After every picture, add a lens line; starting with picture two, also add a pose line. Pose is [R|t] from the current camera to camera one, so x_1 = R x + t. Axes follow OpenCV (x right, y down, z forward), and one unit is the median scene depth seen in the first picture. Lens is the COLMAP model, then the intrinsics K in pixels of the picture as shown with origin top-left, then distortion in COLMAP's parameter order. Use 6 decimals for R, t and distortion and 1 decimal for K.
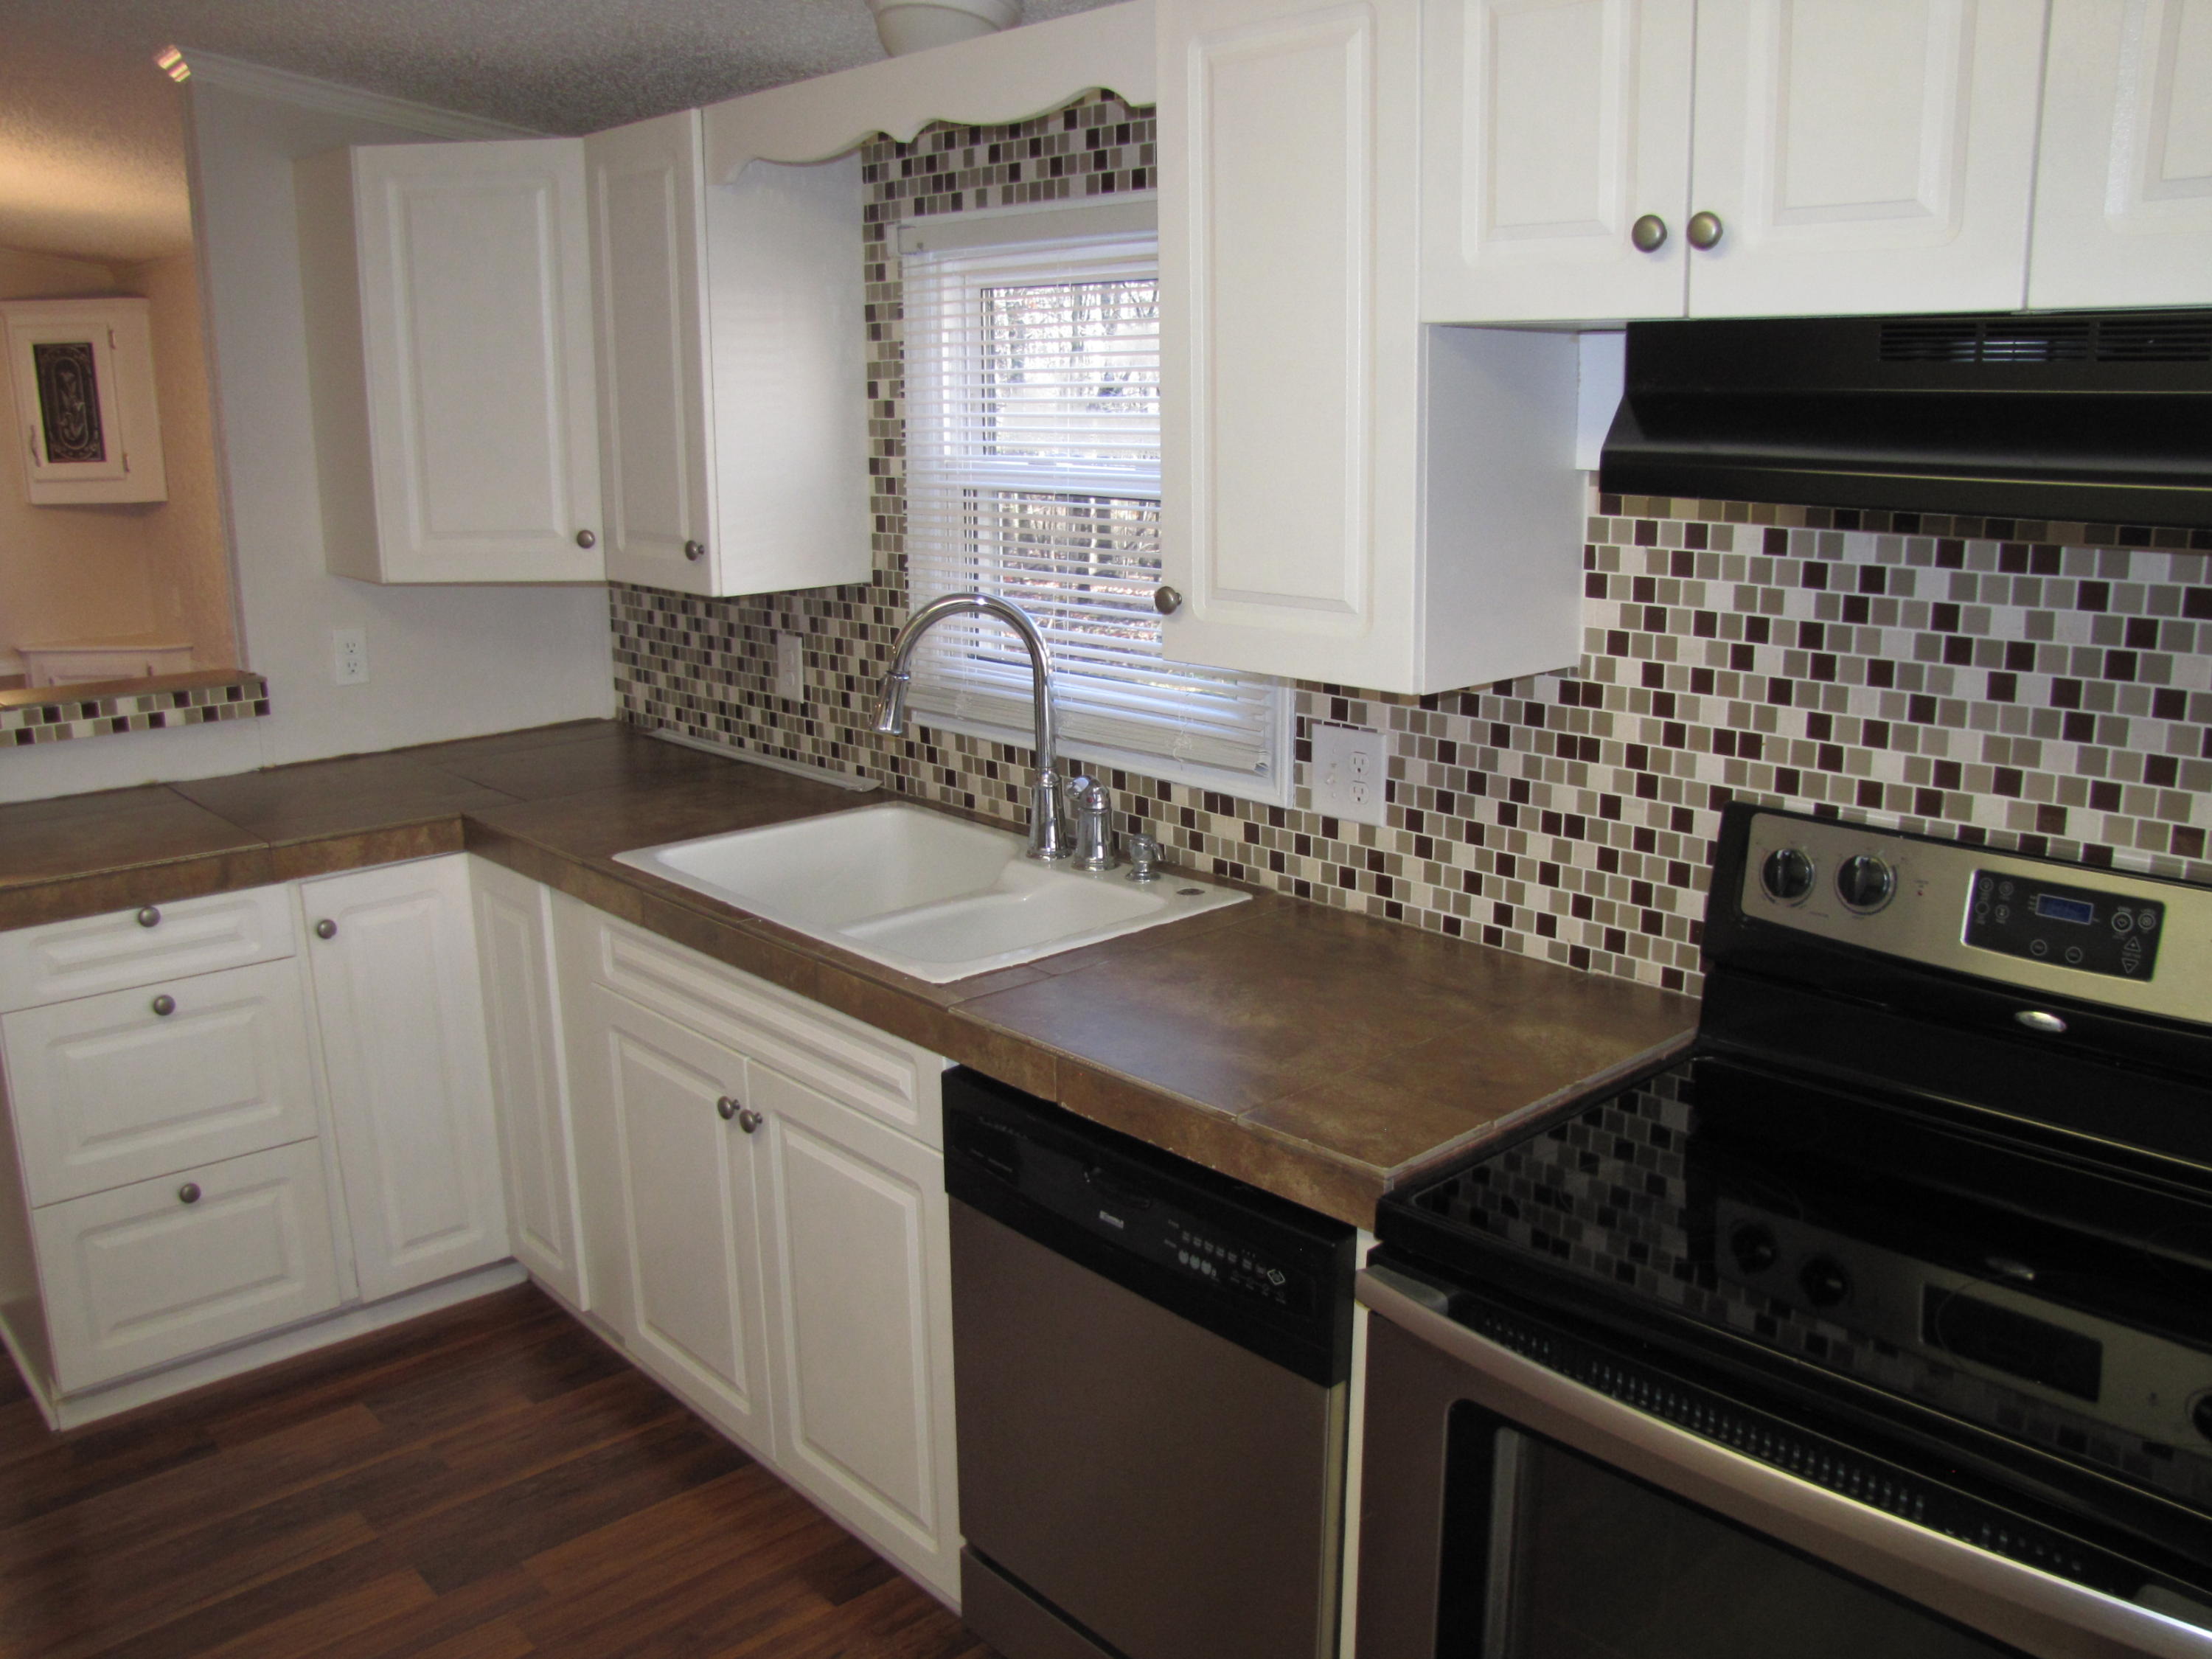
lens RADIAL K [[1859.3, 0, 1106.4], [0, 1859.3, 797.5], [0, 0, 1]] dist [-0.169493, 0.146946]
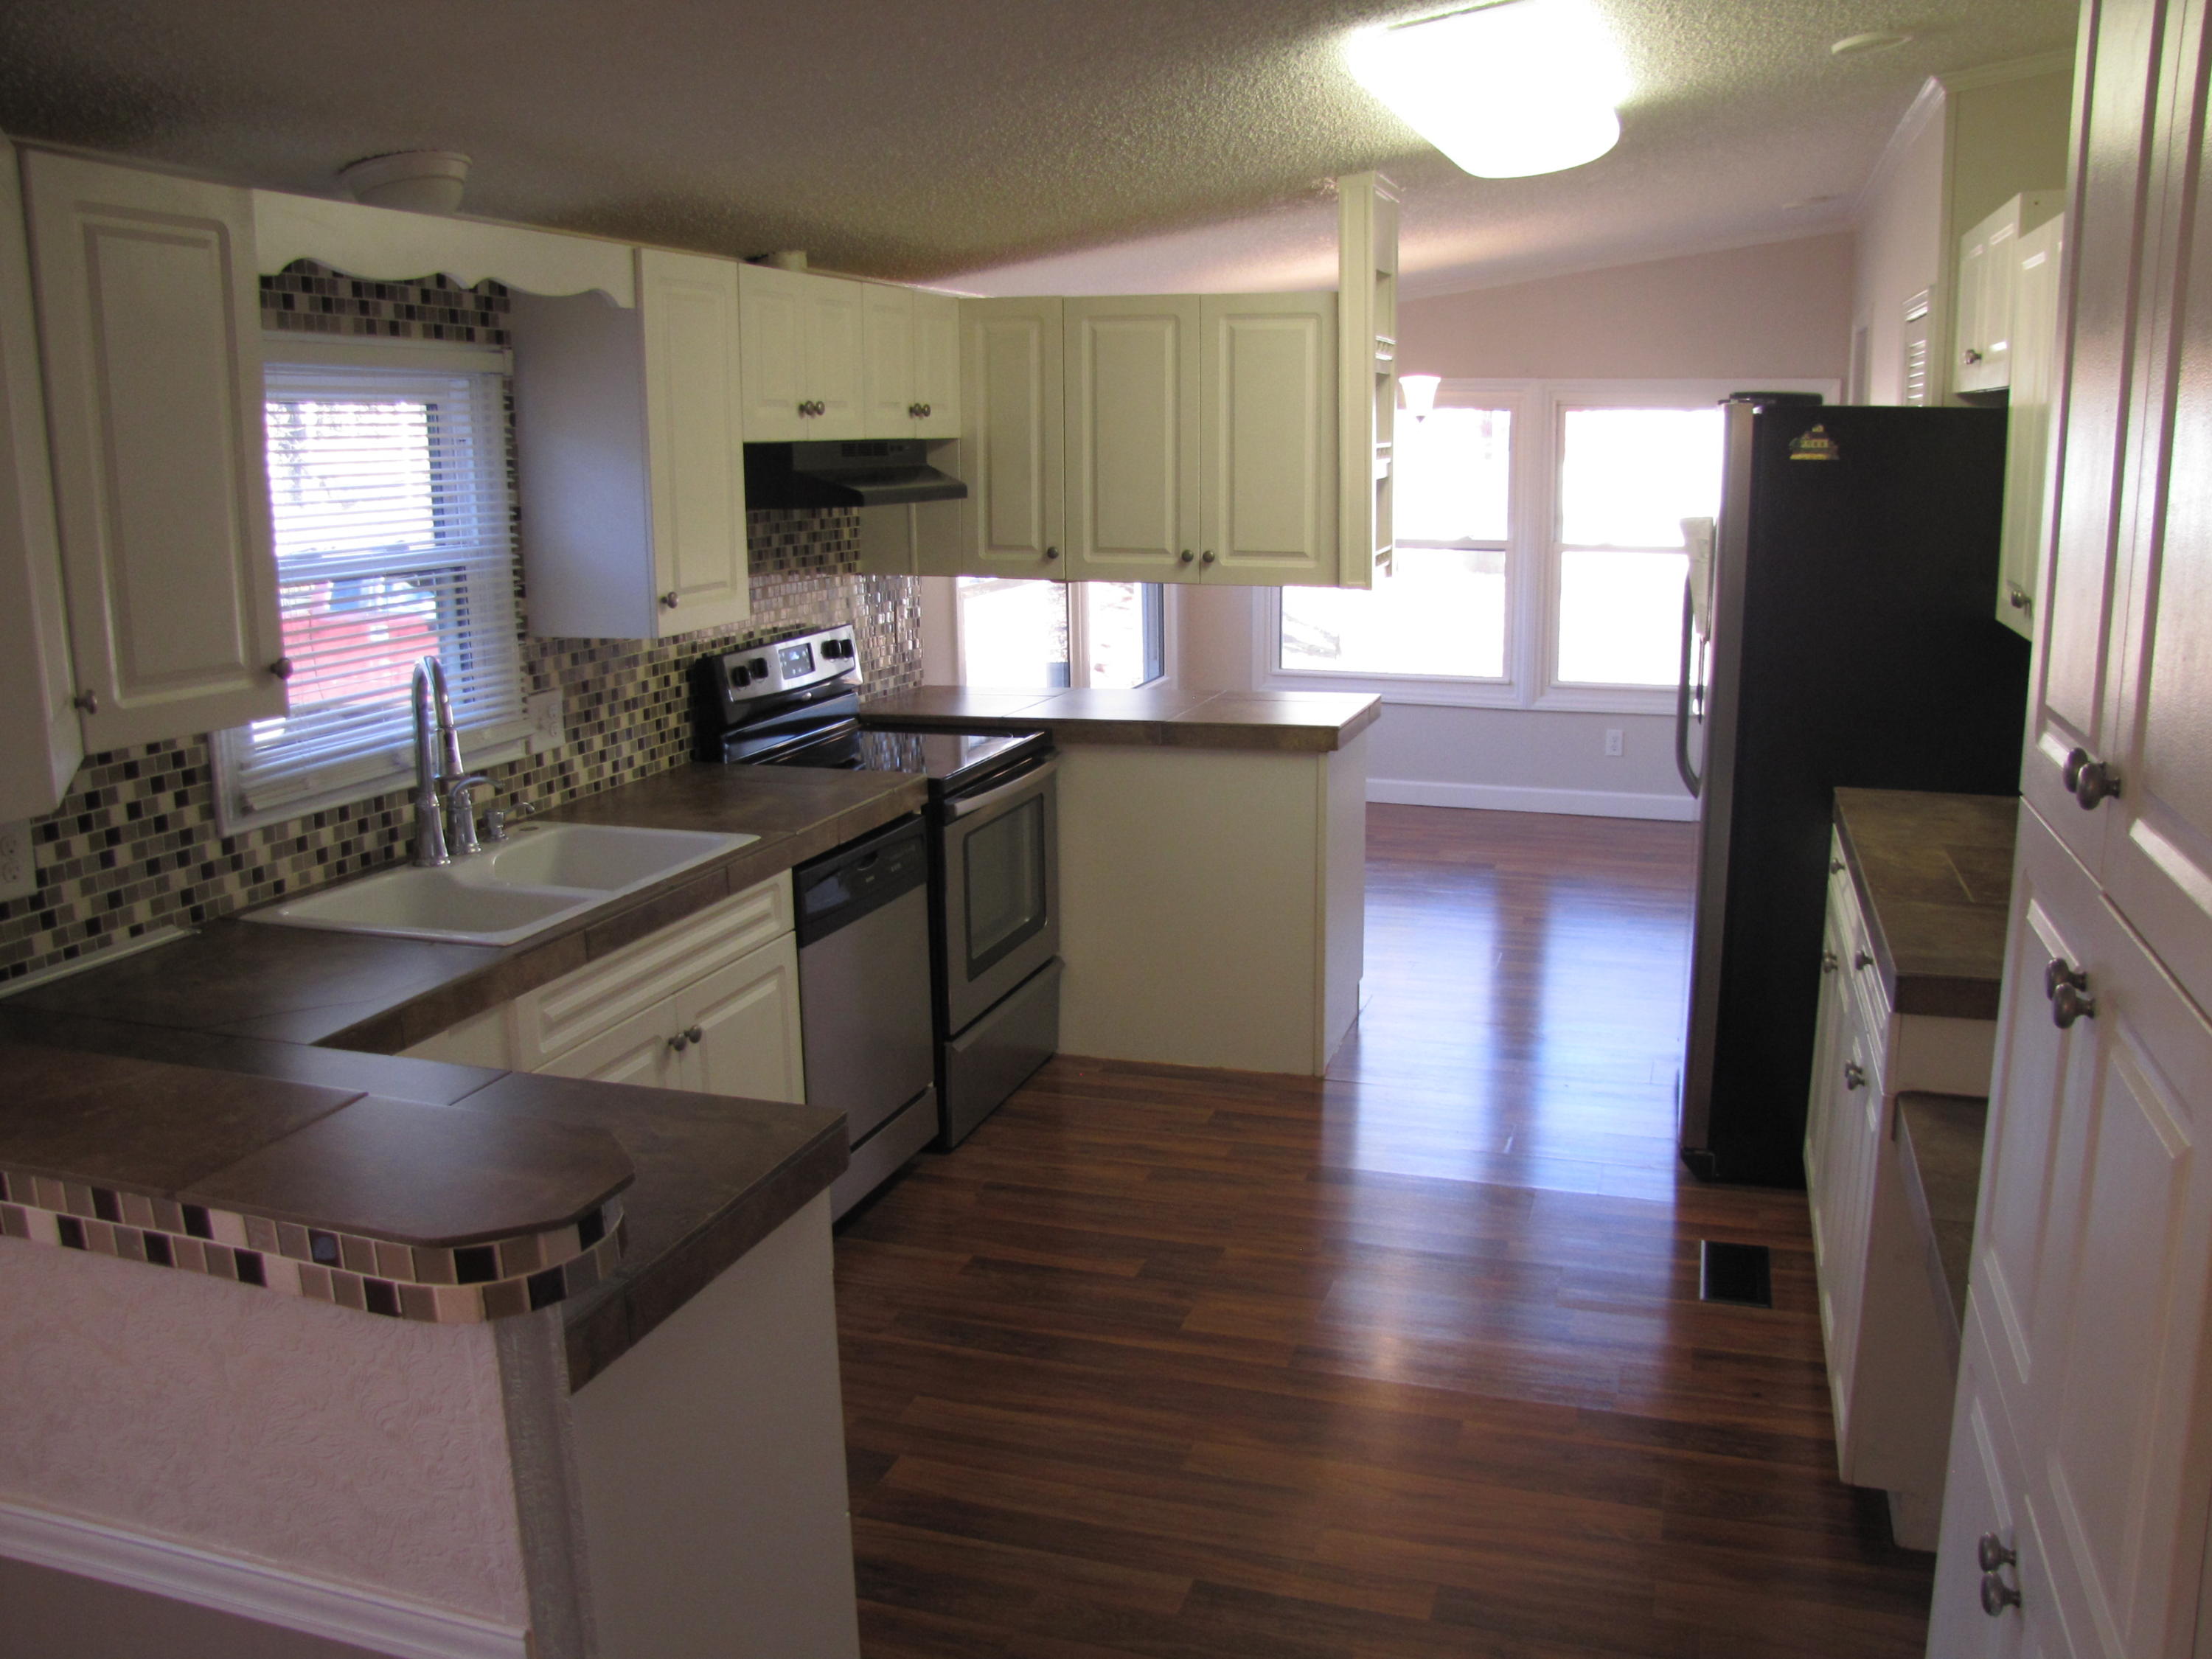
lens RADIAL K [[1859.3, 0, 1106.4], [0, 1859.3, 797.5], [0, 0, 1]] dist [-0.169493, 0.146946]
pose [[-0.494594, -0.148953, 0.856265, -1.486563], [0.207889, 0.936331, 0.282961, -0.300589], [-0.843895, 0.317958, -0.432138, 1.313302]]
